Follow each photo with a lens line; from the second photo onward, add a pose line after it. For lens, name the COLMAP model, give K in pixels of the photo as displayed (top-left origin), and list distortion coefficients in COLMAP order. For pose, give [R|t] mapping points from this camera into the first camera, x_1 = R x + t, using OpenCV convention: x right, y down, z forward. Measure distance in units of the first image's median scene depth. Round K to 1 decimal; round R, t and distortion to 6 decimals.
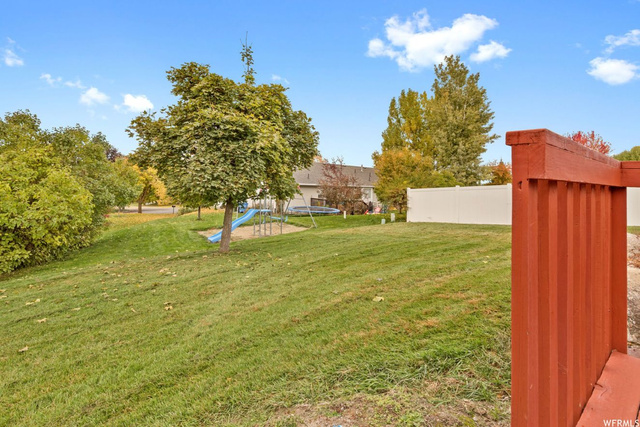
lens RADIAL K [[302.5, 0, 319.1], [0, 302.5, 175.1], [0, 0, 1]] dist [0.000265, -0.000760]
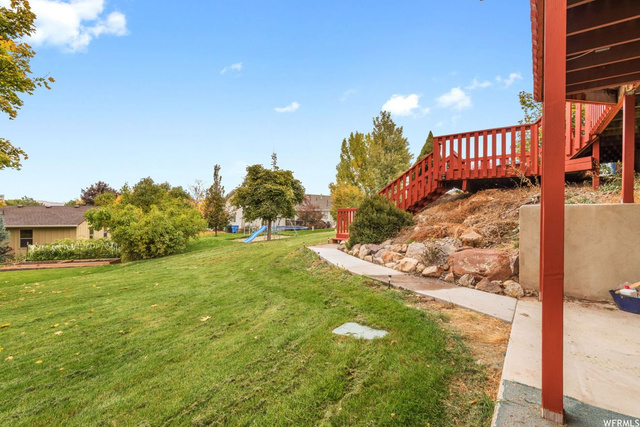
lens RADIAL K [[293.0, 0, 320.2], [0, 293.0, 203.3], [0, 0, 1]] dist [0.030552, -0.016610]
pose [[0.989646, -0.028389, 0.140692, -0.244157], [0.026380, 0.999522, 0.016122, -0.072856], [-0.141083, -0.012244, 0.989922, -1.460063]]
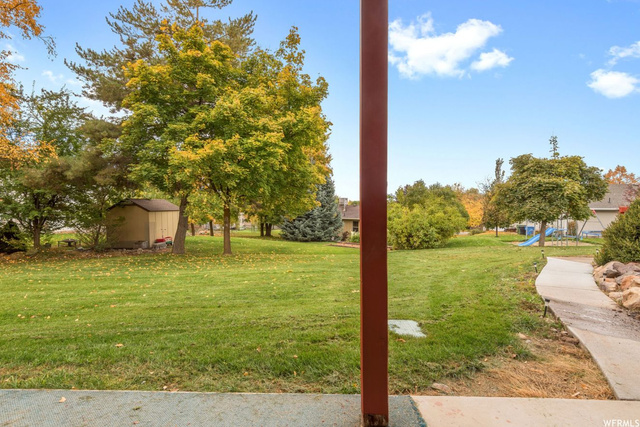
lens RADIAL K [[292.7, 0, 319.2], [0, 292.7, 219.5], [0, 0, 1]] dist [0.022426, -0.016978]
pose [[0.677919, -0.000259, -0.735137, 0.124386], [0.044536, 0.998178, 0.040718, -0.064950], [0.733786, -0.060343, 0.676695, -1.430051]]
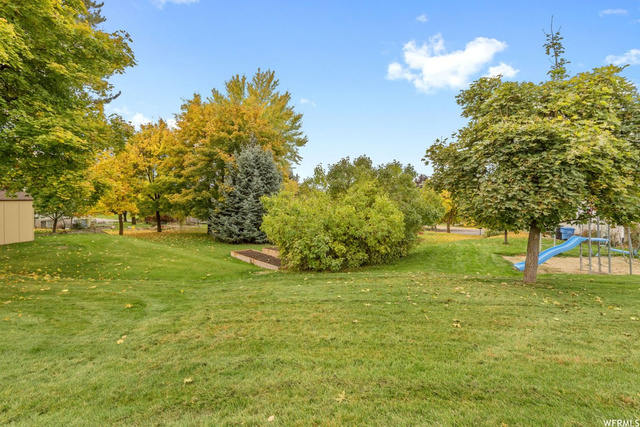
lens RADIAL K [[293.0, 0, 320.2], [0, 293.0, 203.3], [0, 0, 1]] dist [0.030552, -0.016610]
pose [[0.586207, -0.019844, -0.809918, 0.032242], [0.036604, 0.999328, 0.002009, 0.002025], [0.809334, -0.030824, 0.586540, 0.023967]]
